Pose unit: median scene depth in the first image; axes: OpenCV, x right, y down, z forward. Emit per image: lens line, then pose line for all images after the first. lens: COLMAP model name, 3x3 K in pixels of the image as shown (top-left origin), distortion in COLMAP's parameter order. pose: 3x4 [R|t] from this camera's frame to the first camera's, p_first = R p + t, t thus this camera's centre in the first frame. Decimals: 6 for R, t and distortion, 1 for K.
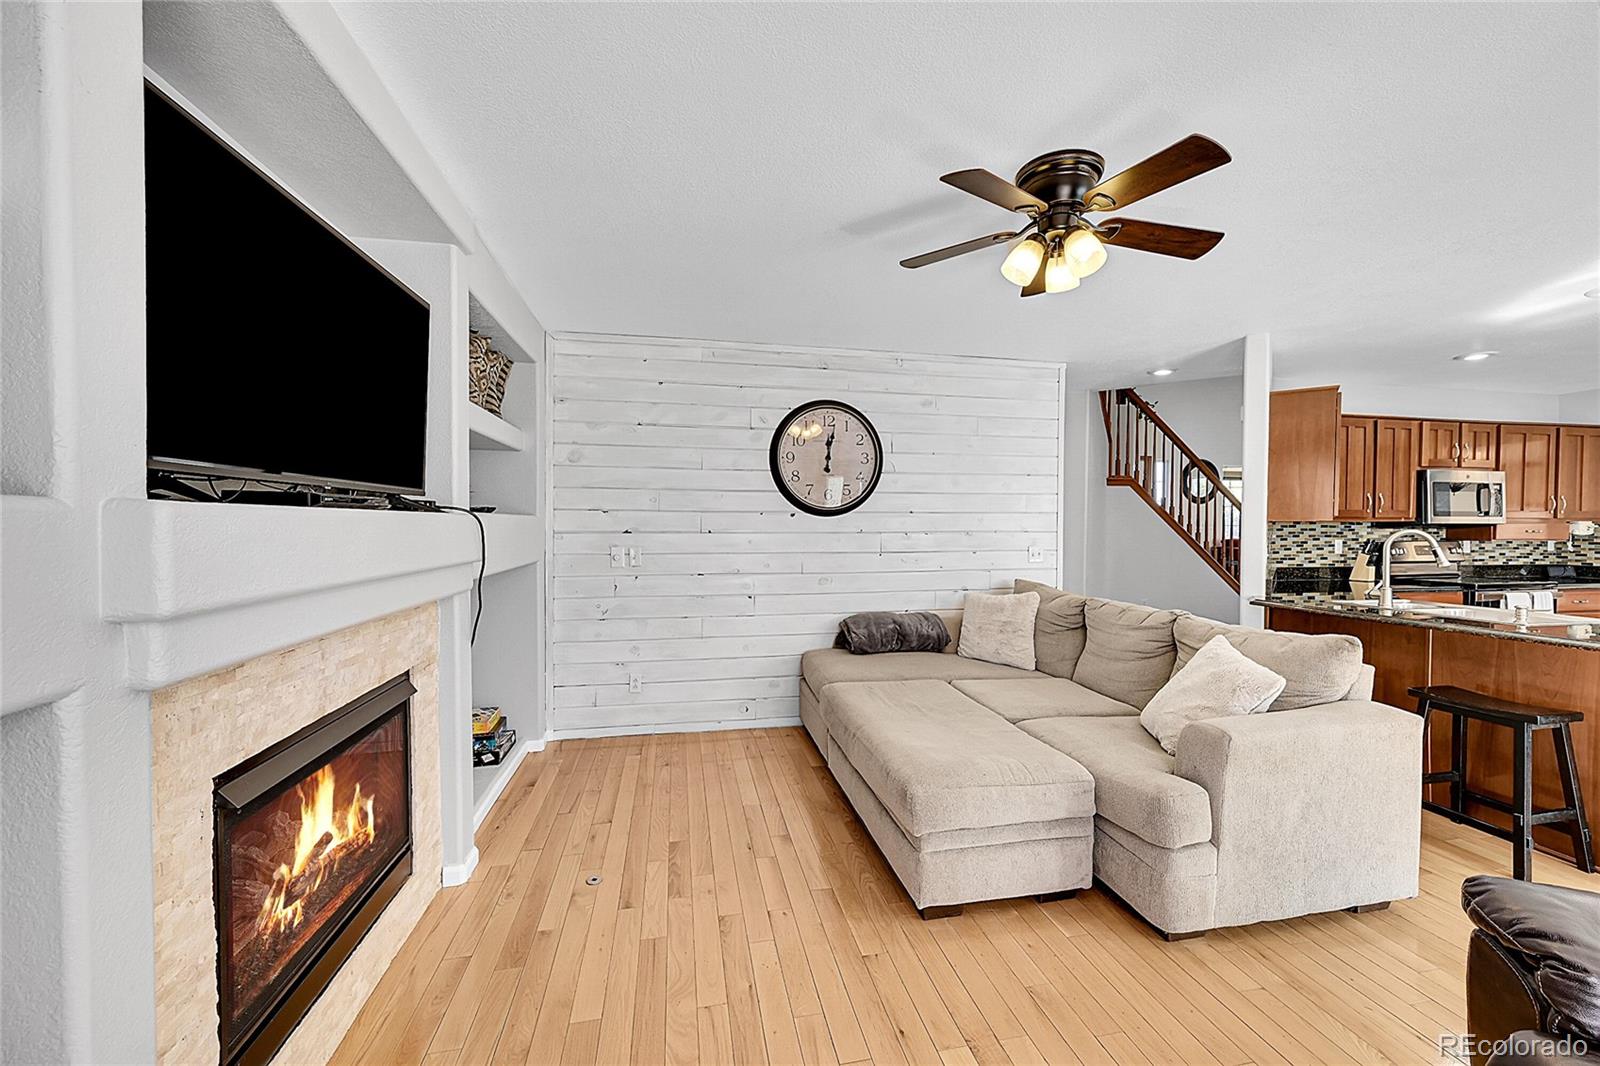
lens RADIAL K [[628.7, 0, 807.3], [0, 628.7, 534.8], [0, 0, 1]] dist [0.000855, 0.000425]
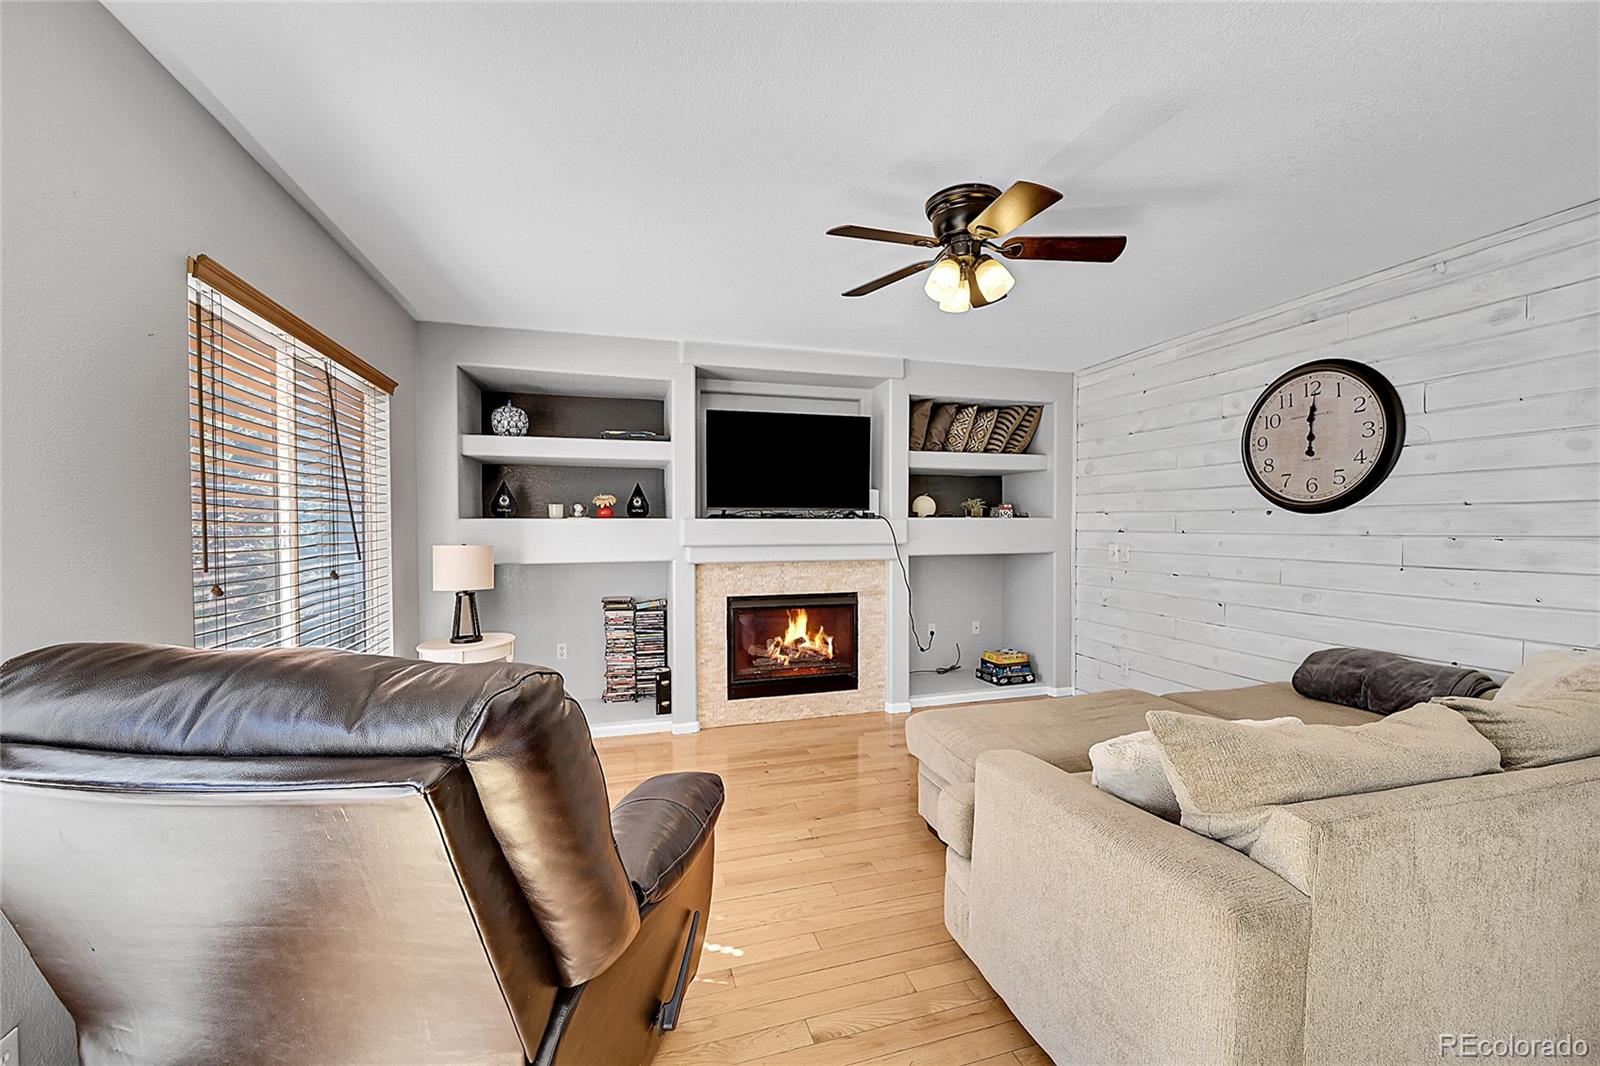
lens RADIAL K [[628.7, 0, 807.3], [0, 628.7, 534.8], [0, 0, 1]] dist [0.000855, 0.000425]
pose [[0.092224, 0.014901, -0.995627, 0.702993], [-0.015170, 0.999793, 0.013558, -0.004235], [0.995623, 0.013853, 0.092431, 0.301761]]
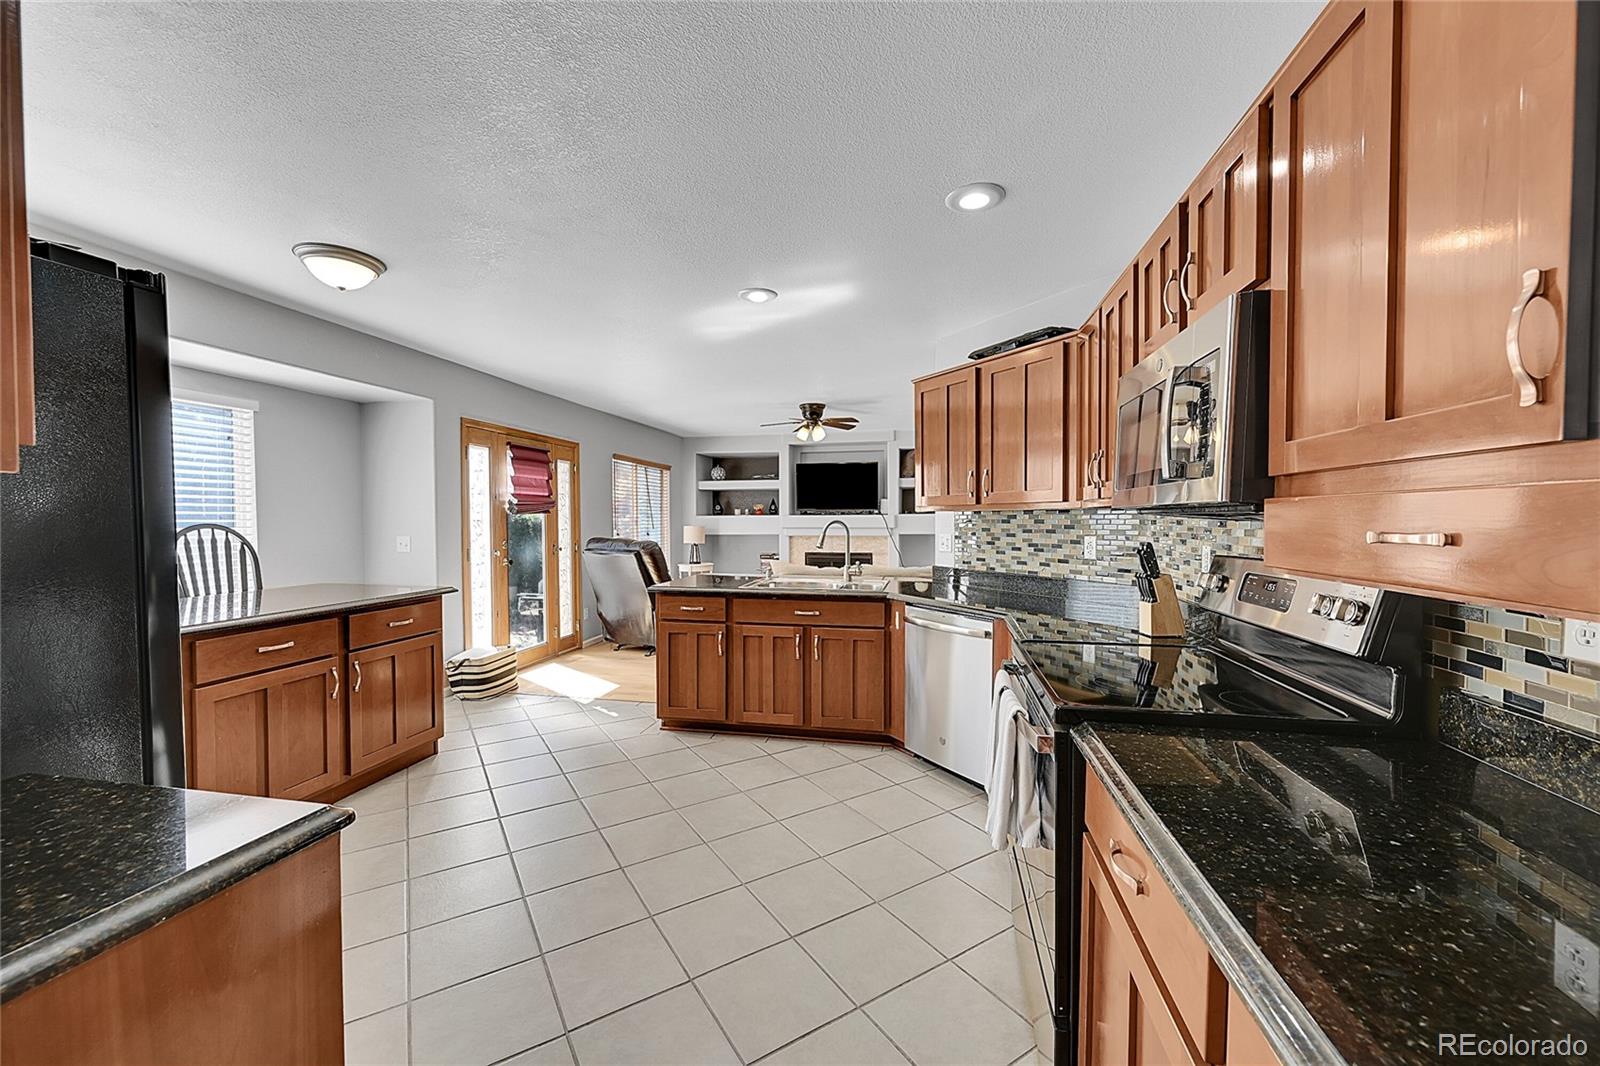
lens RADIAL K [[628.7, 0, 807.3], [0, 628.7, 534.8], [0, 0, 1]] dist [0.000855, 0.000425]
pose [[-0.395639, 0.022685, -0.918126, 1.670554], [-0.013293, 0.999449, 0.030422, -0.012936], [0.918310, 0.024241, -0.395119, 1.145403]]
